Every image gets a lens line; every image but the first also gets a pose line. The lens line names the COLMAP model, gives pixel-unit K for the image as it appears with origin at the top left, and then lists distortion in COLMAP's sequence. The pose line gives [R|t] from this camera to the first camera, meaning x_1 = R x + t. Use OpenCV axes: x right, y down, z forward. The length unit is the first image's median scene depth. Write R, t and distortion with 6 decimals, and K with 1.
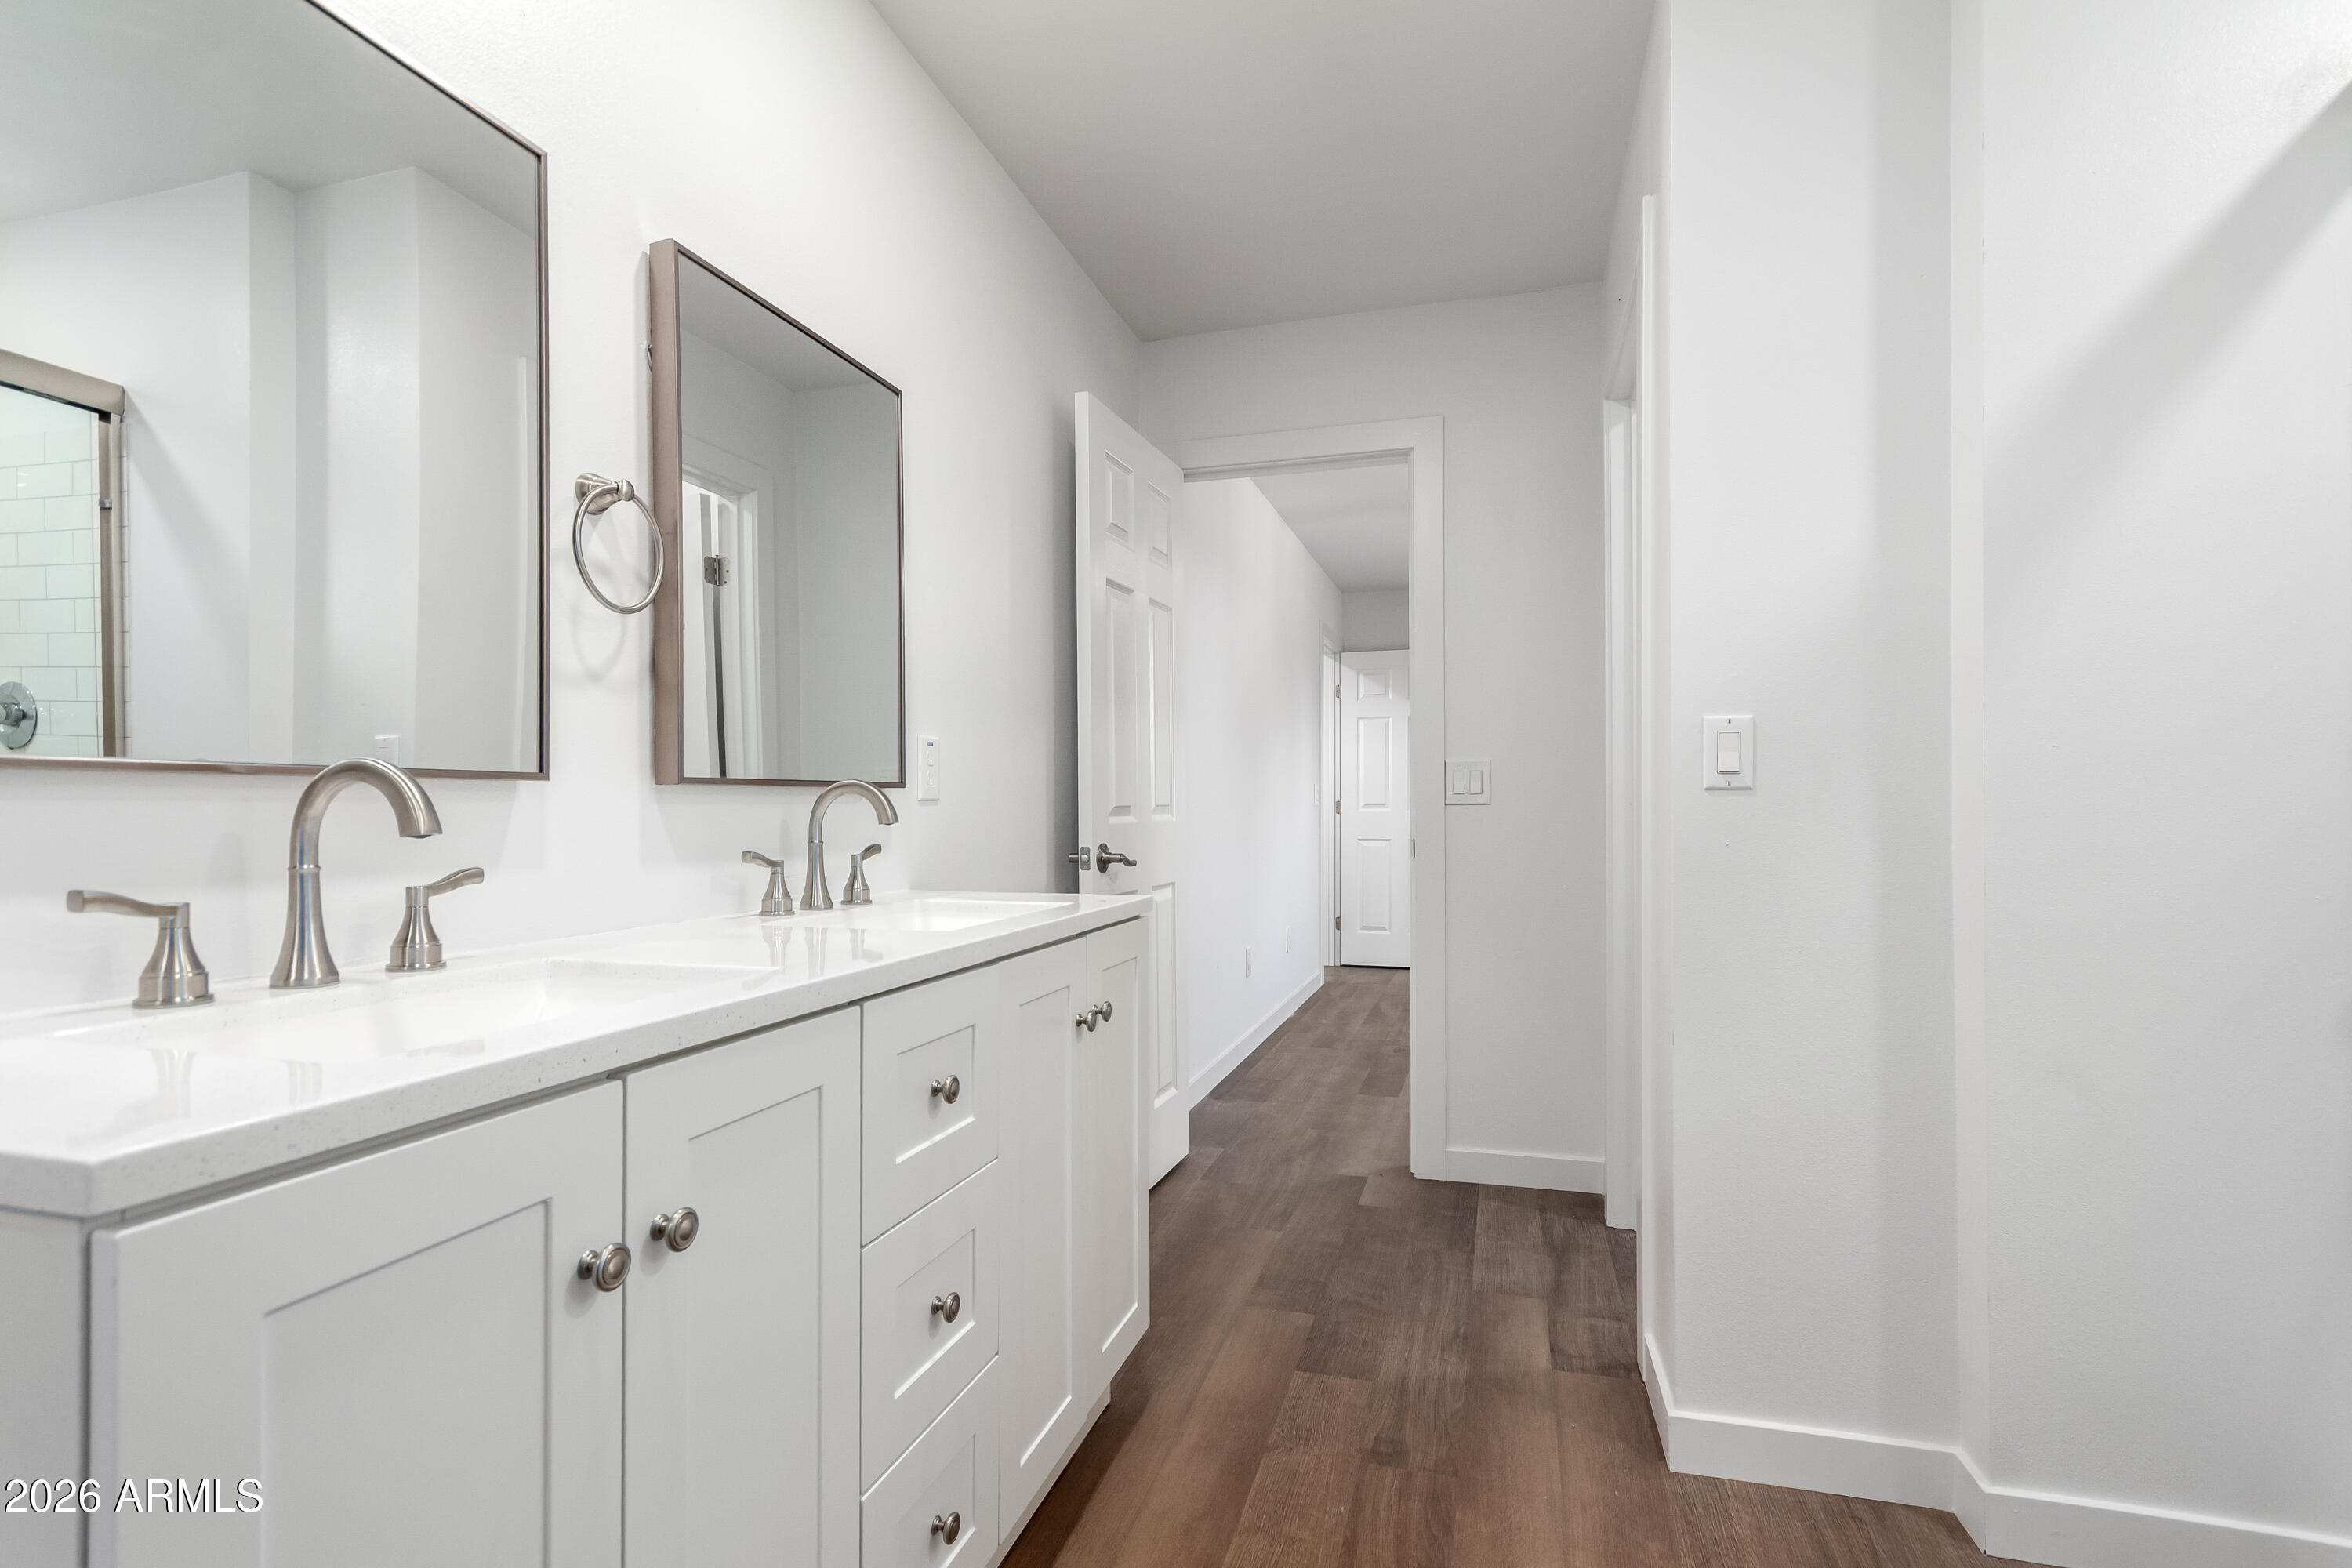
lens RADIAL K [[1114.9, 0, 1178.9], [0, 1114.9, 809.0], [0, 0, 1]] dist [0.001116, 0.002344]
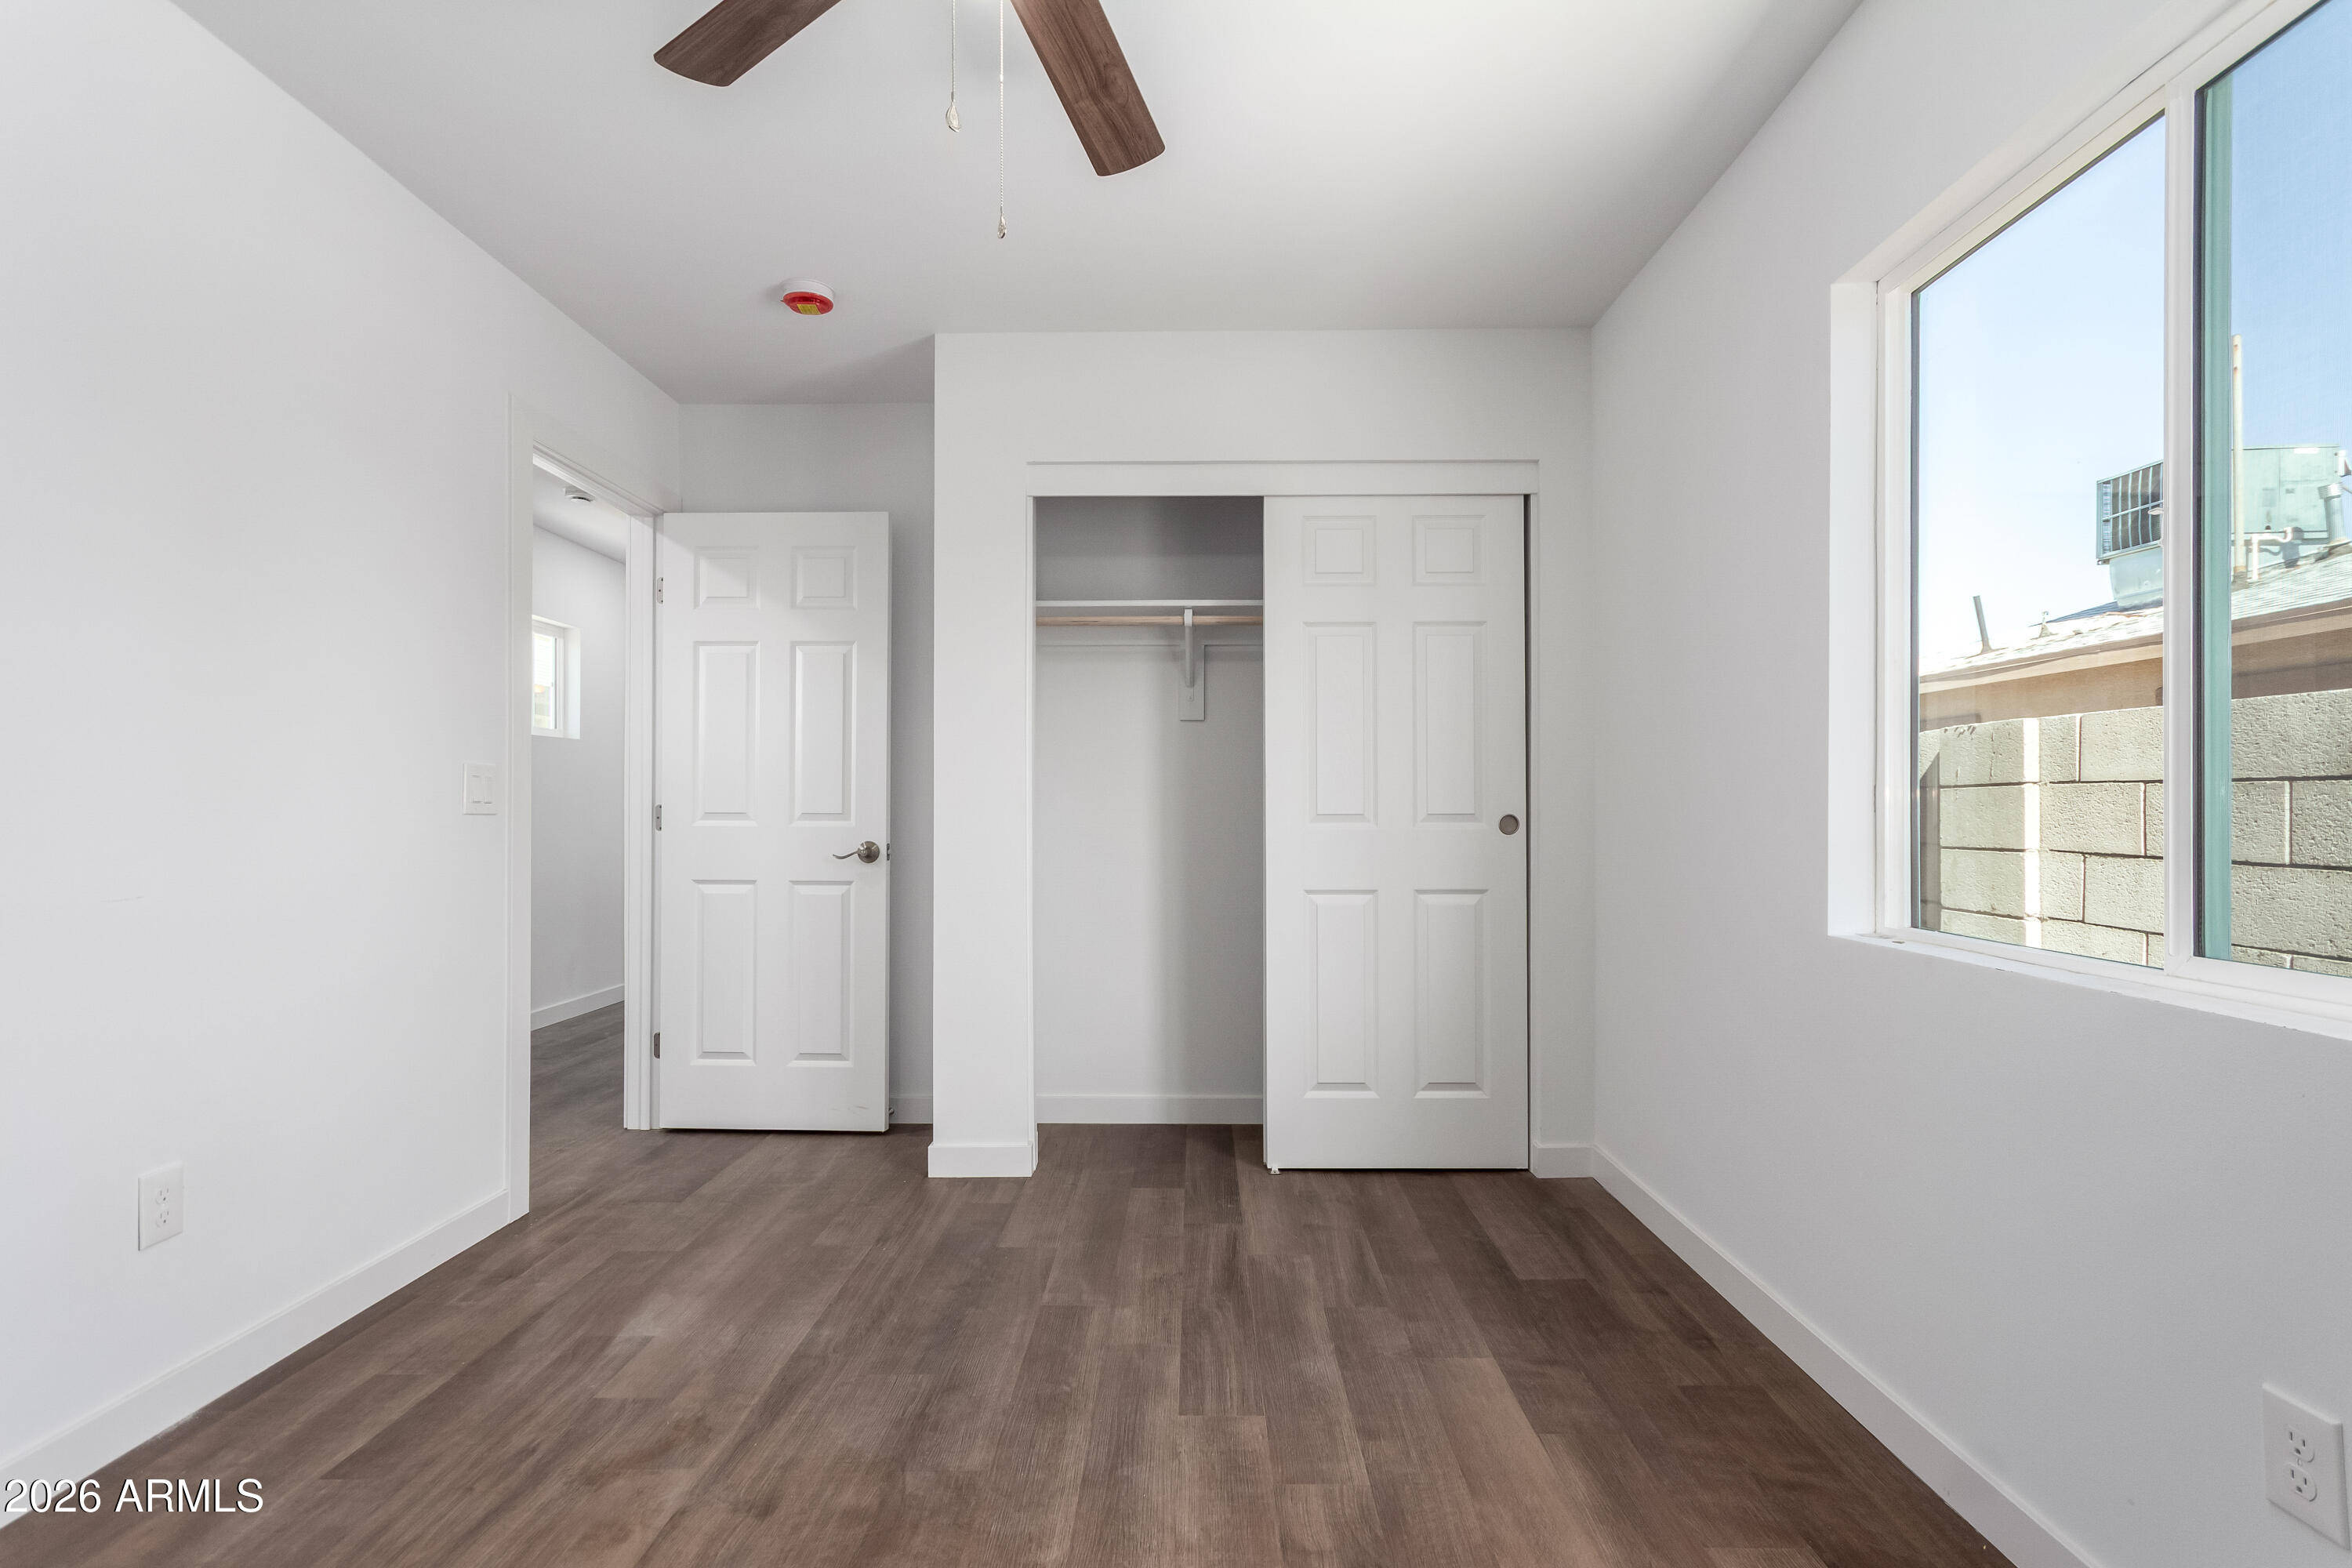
lens RADIAL K [[1114.9, 0, 1178.9], [0, 1114.9, 809.0], [0, 0, 1]] dist [0.001116, 0.002344]
pose [[0.962100, 0.002558, 0.272684, 0.435171], [-0.001435, 0.999990, -0.004320, -0.006622], [-0.272693, 0.003765, 0.962094, 0.833413]]
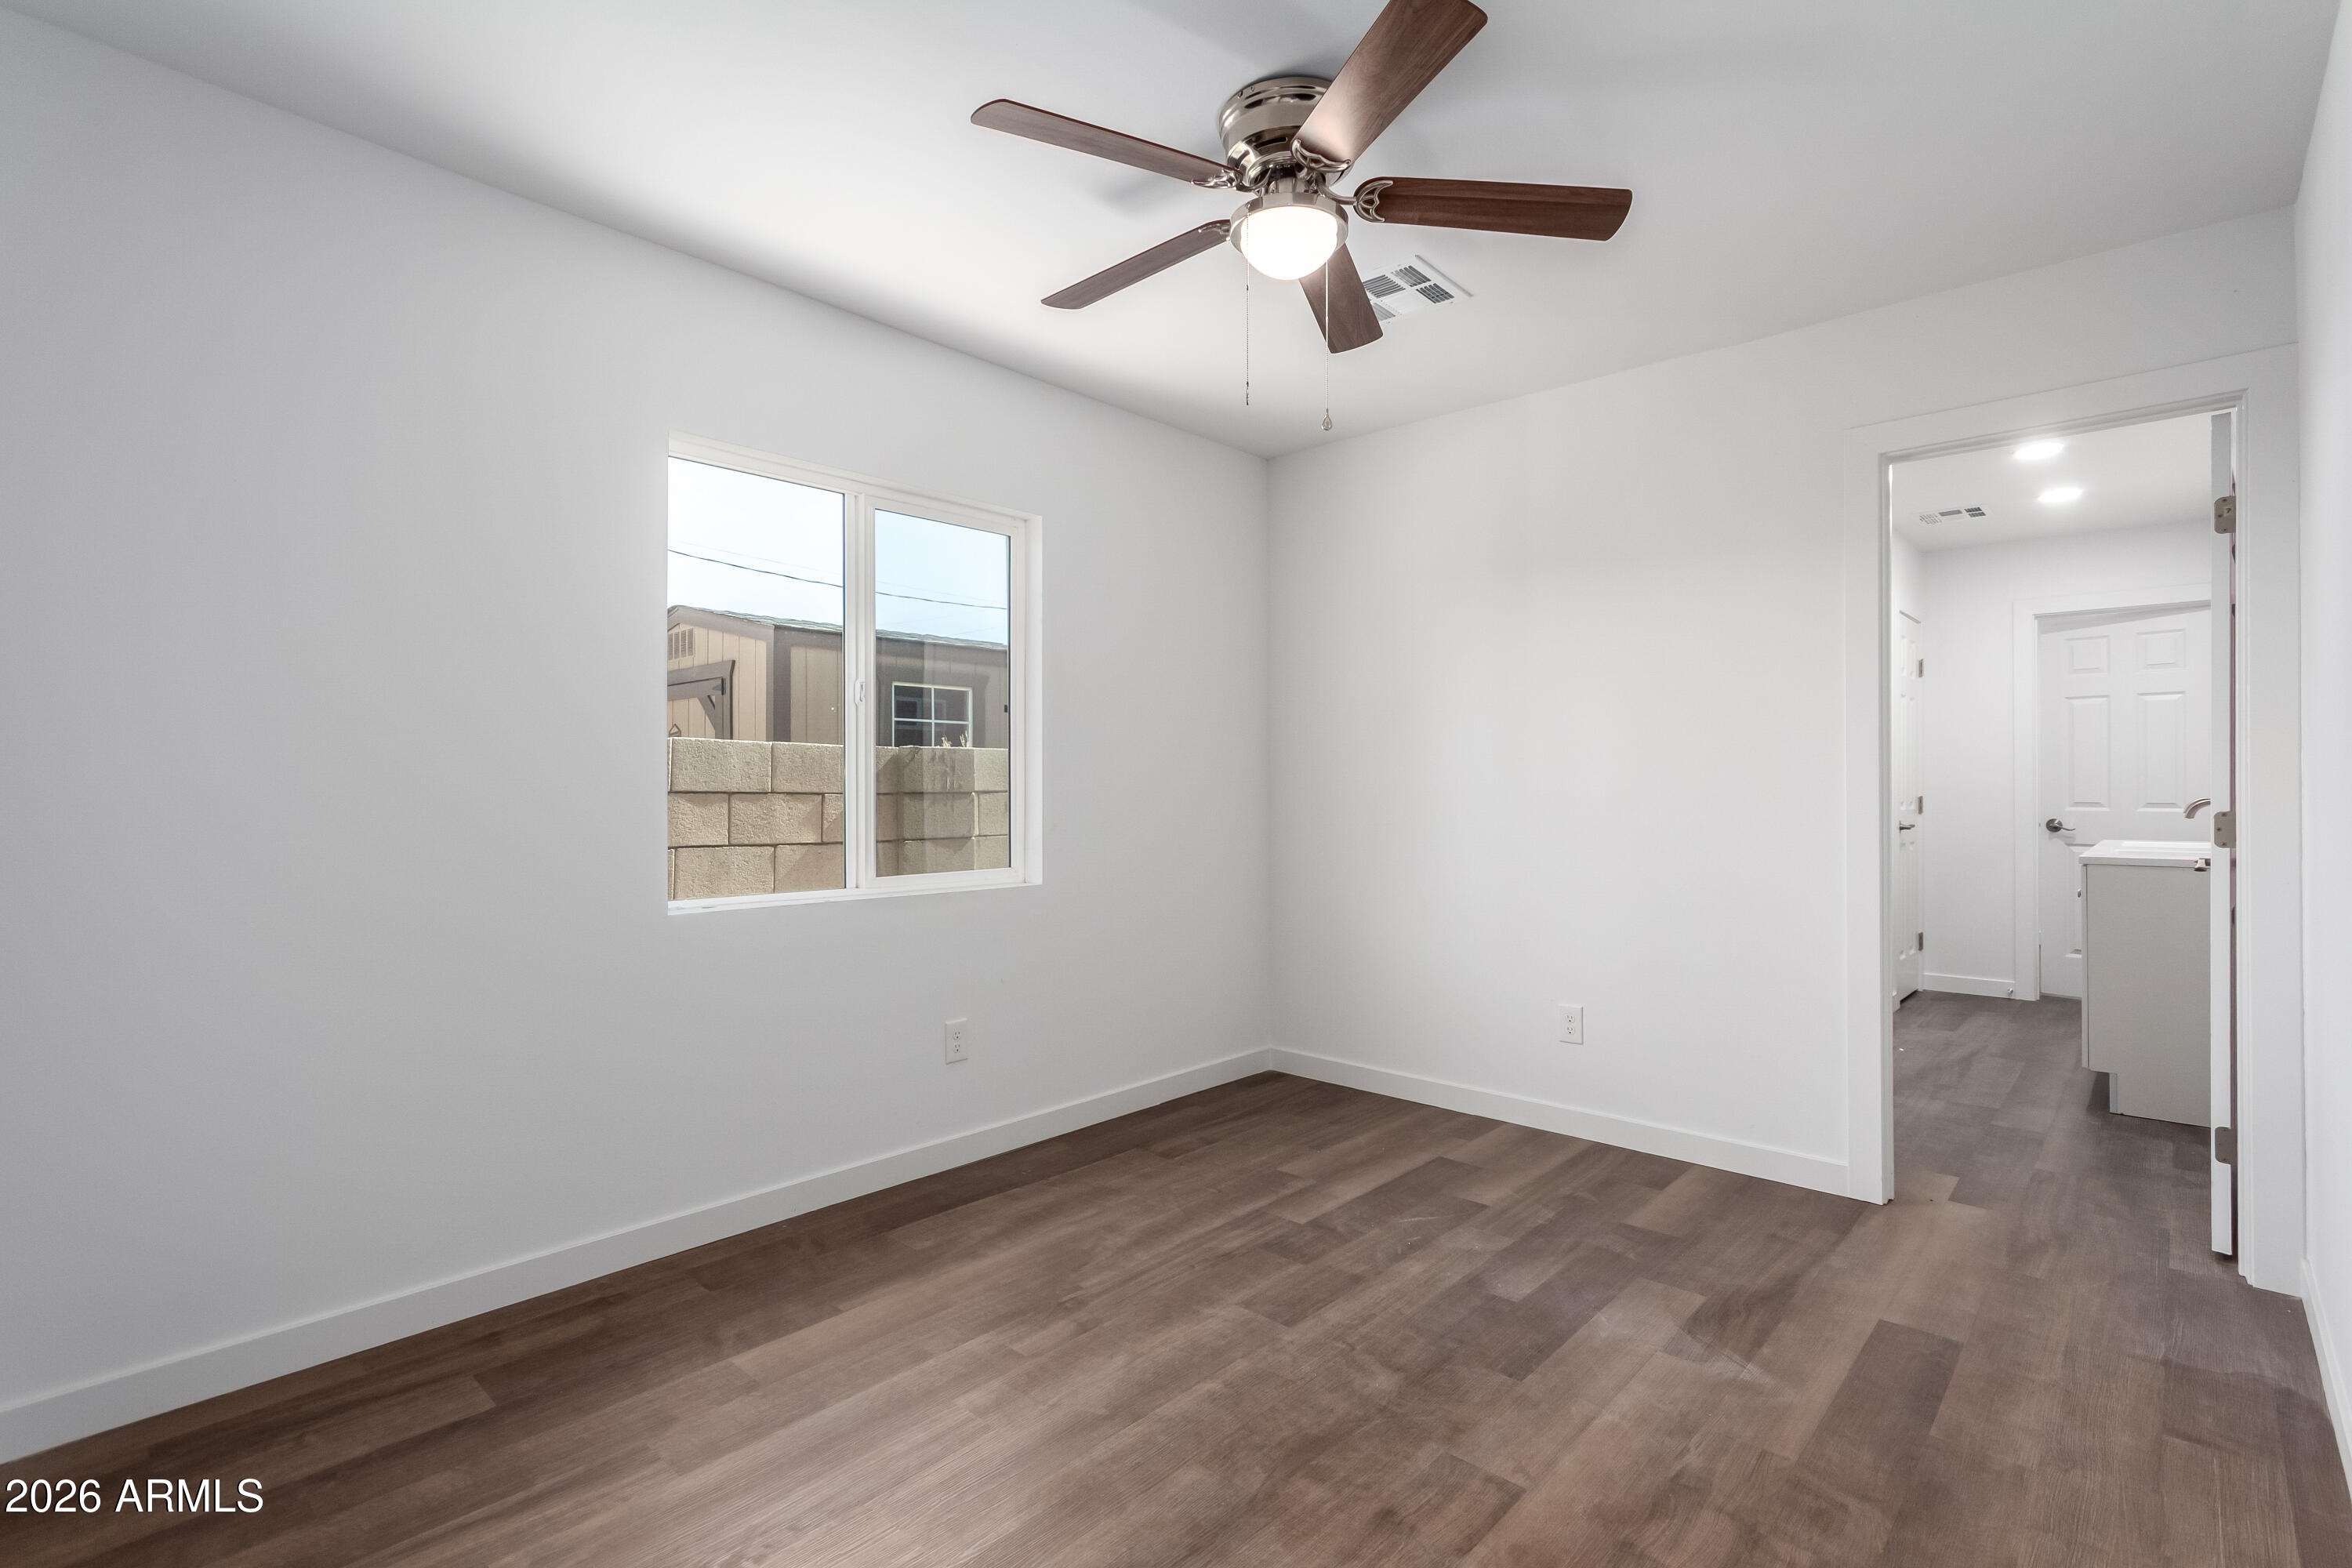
lens RADIAL K [[1098.3, 0, 1176.0], [0, 1098.3, 784.0], [0, 0, 1]] dist [0.008572, -0.001199]
pose [[-0.898202, 0.003114, 0.439571, 0.279968], [0.003843, 0.999992, 0.000768, -0.032047], [-0.439565, 0.002379, -0.898207, 1.728743]]
